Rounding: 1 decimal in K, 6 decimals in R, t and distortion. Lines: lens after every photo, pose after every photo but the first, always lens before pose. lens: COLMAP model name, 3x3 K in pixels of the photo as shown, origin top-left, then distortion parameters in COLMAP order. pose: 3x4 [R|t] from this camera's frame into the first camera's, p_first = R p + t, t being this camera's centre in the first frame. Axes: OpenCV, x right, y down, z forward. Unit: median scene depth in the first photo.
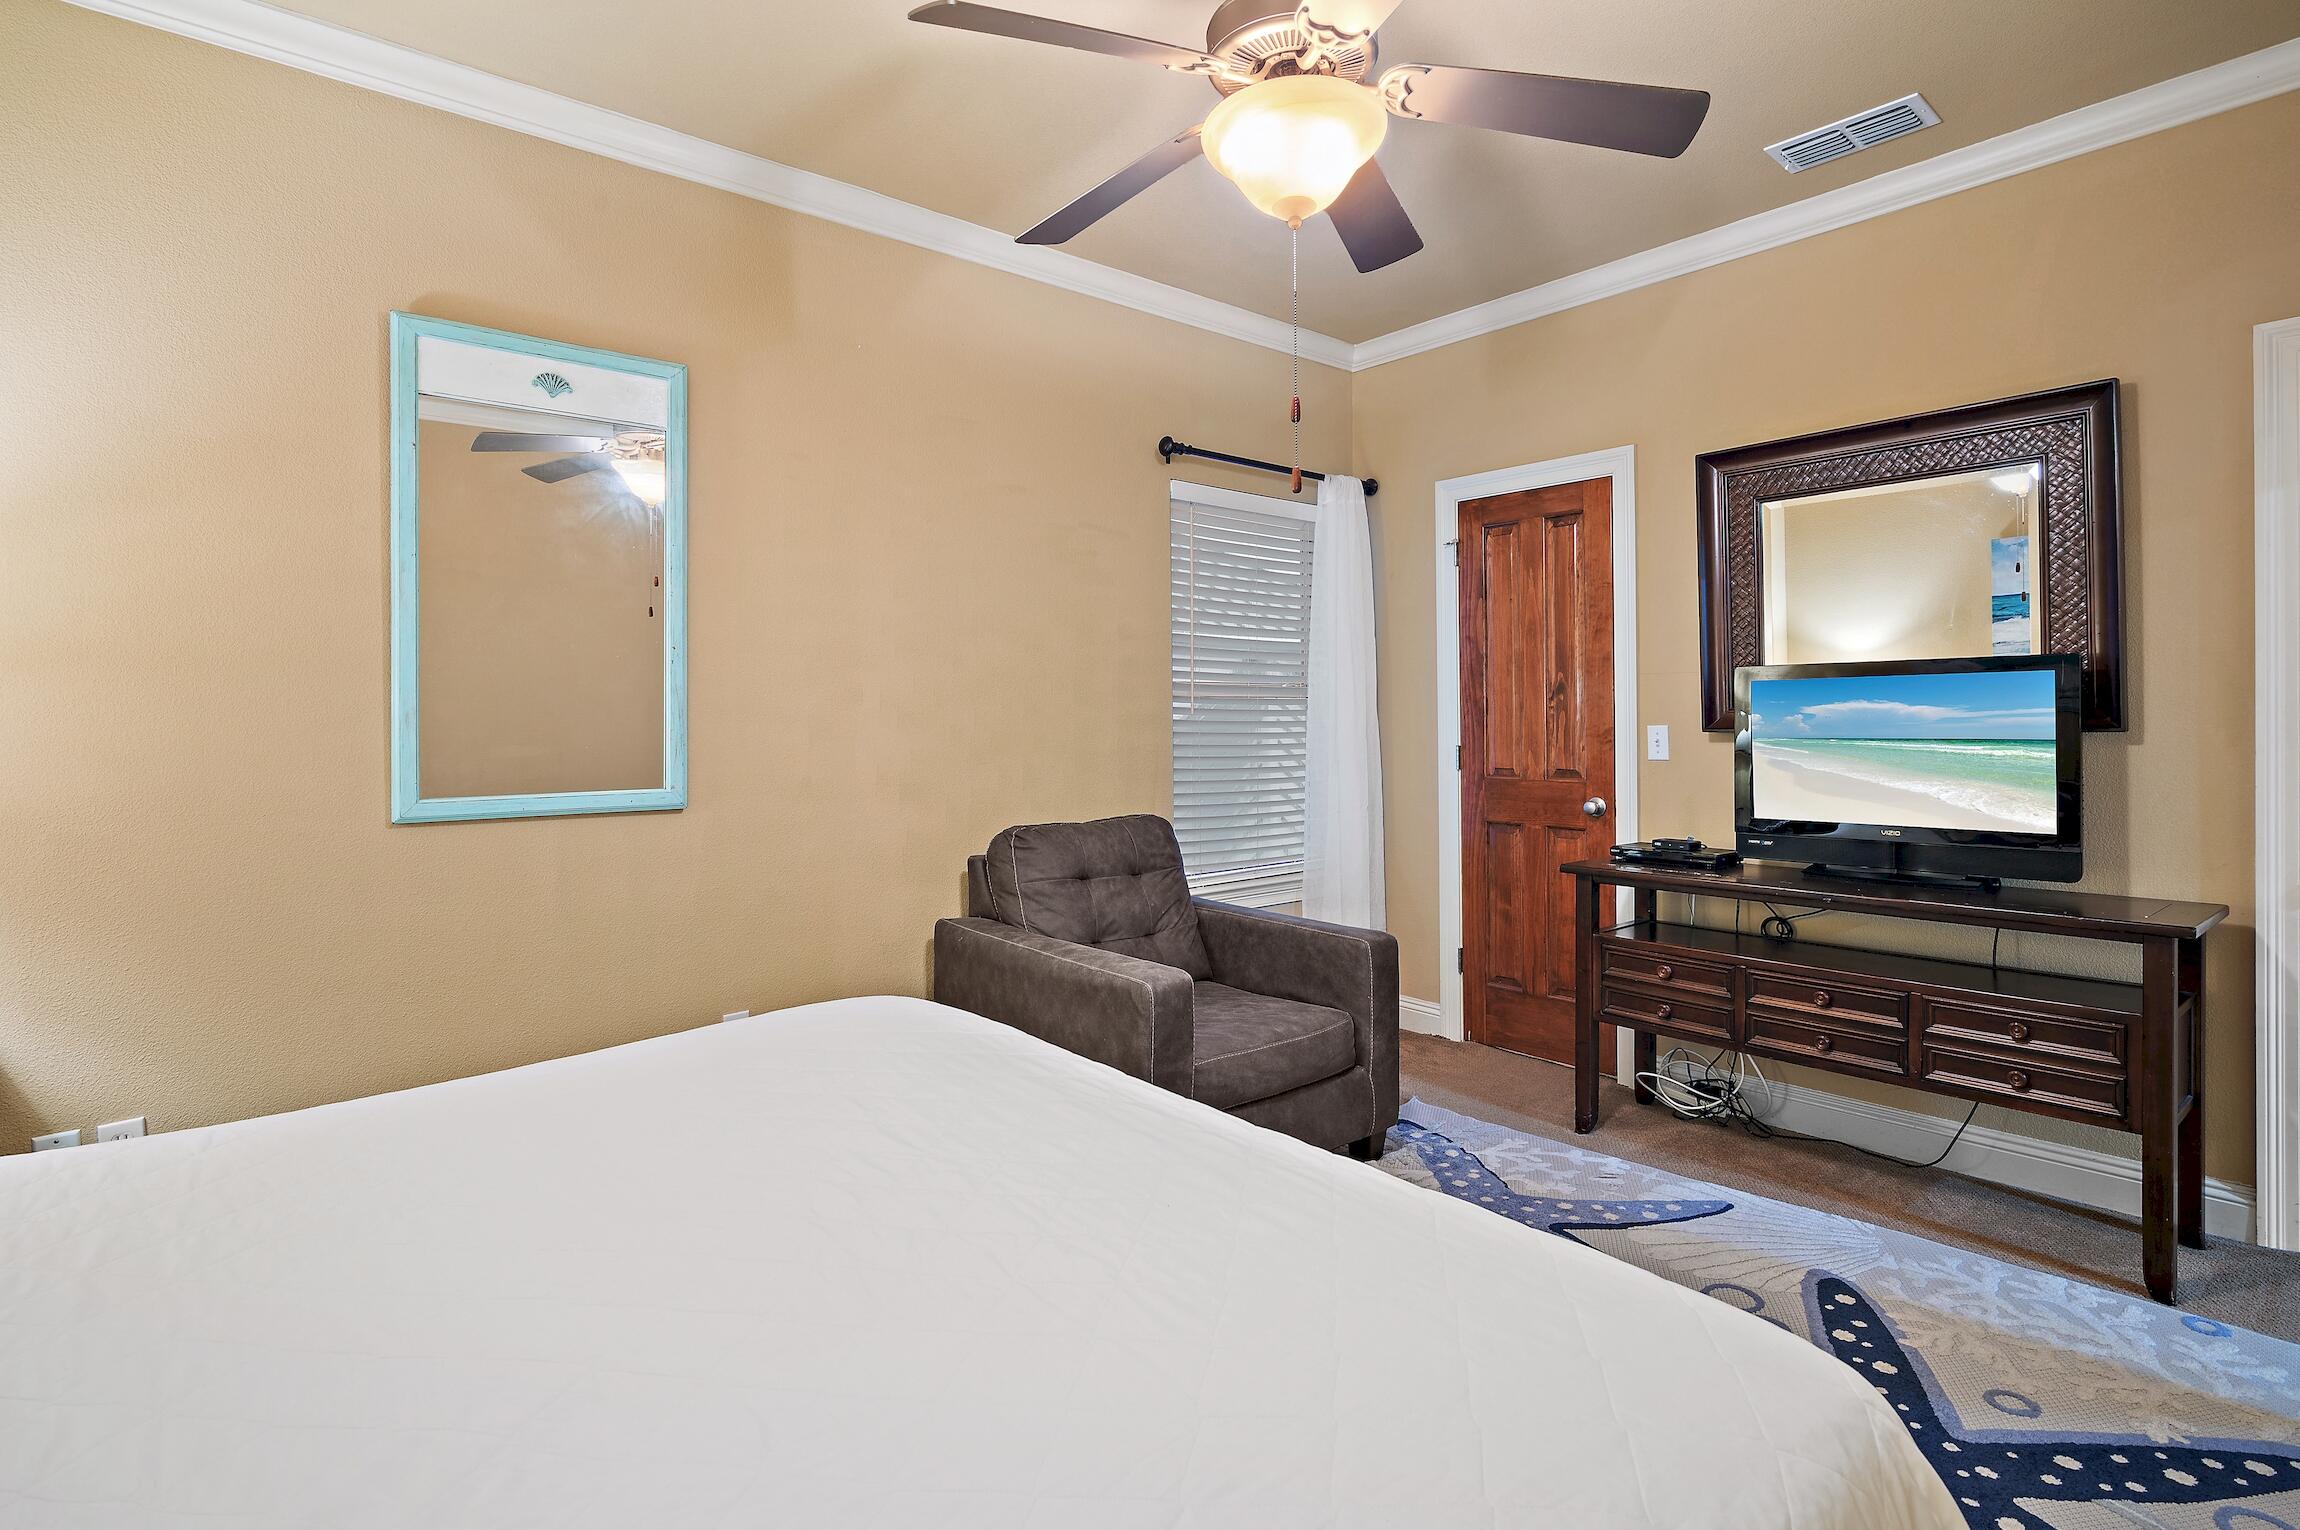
lens RADIAL K [[1130.5, 0, 1150.6], [0, 1130.5, 725.5], [0, 0, 1]] dist [-0.002802, -0.000125]
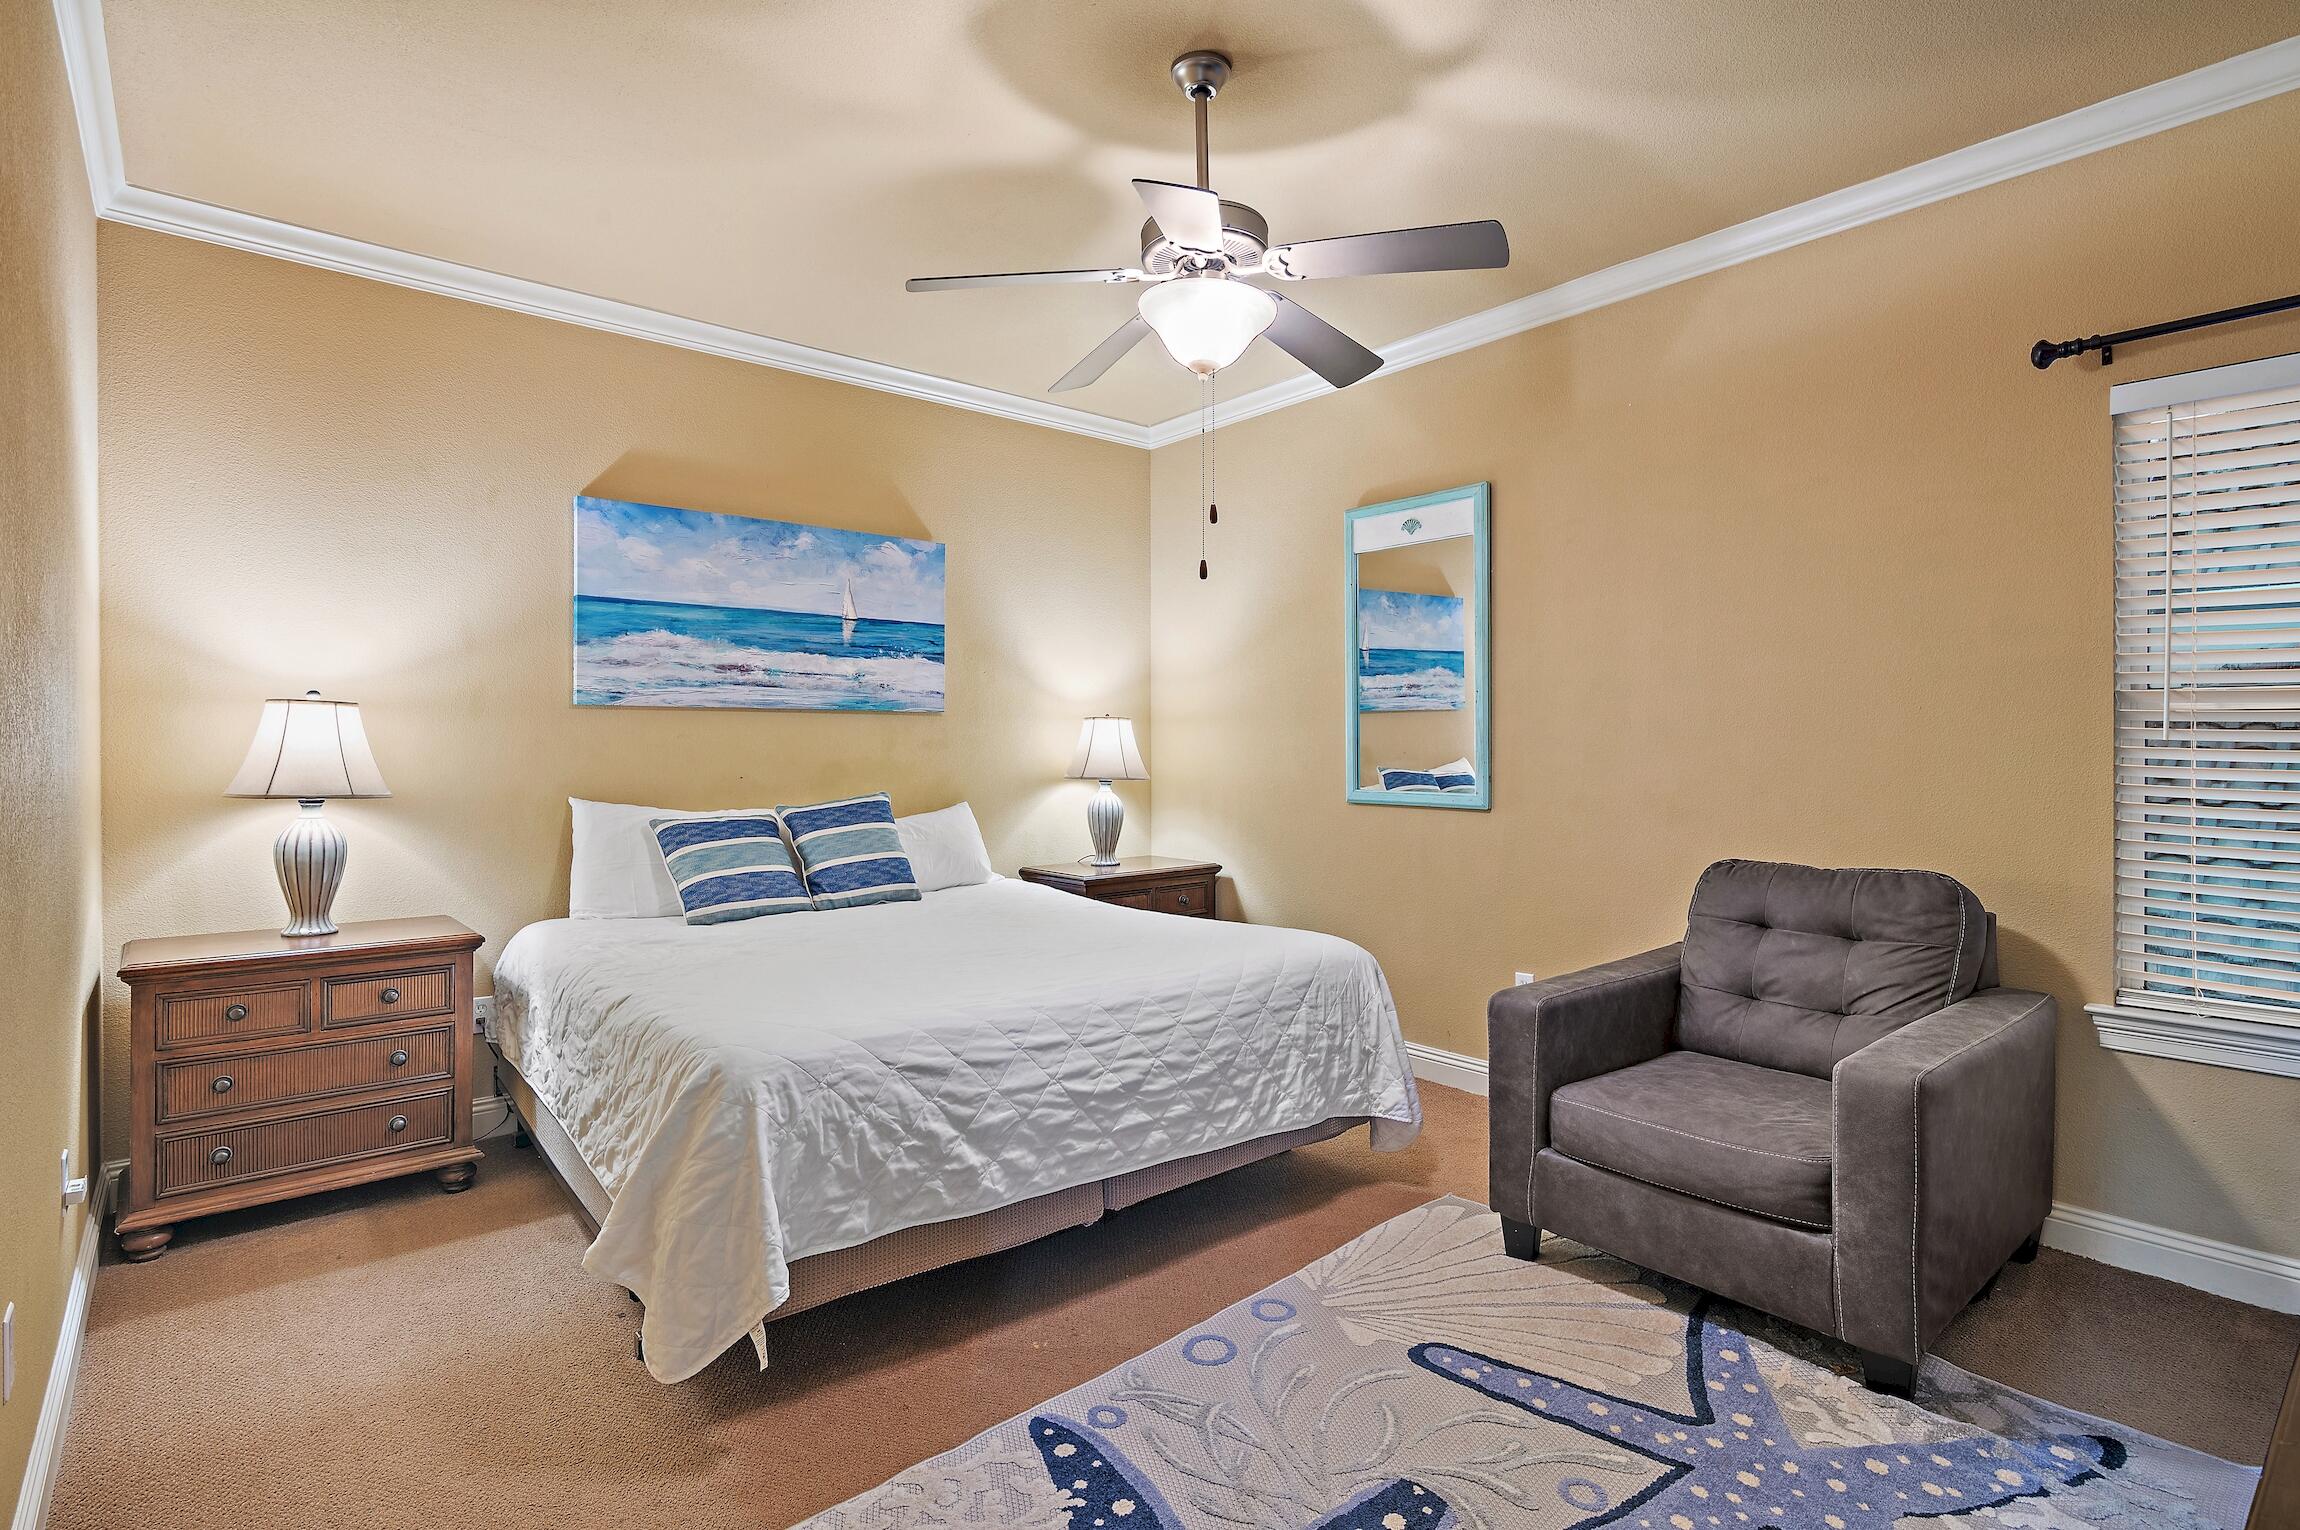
lens RADIAL K [[1121.5, 0, 1153.1], [0, 1121.5, 753.0], [0, 0, 1]] dist [-0.002254, -0.000115]
pose [[0.006863, 0.013407, -0.999887, 0.857842], [-0.003797, 0.999903, 0.013382, -0.010223], [0.999969, 0.003705, 0.006913, 0.547552]]
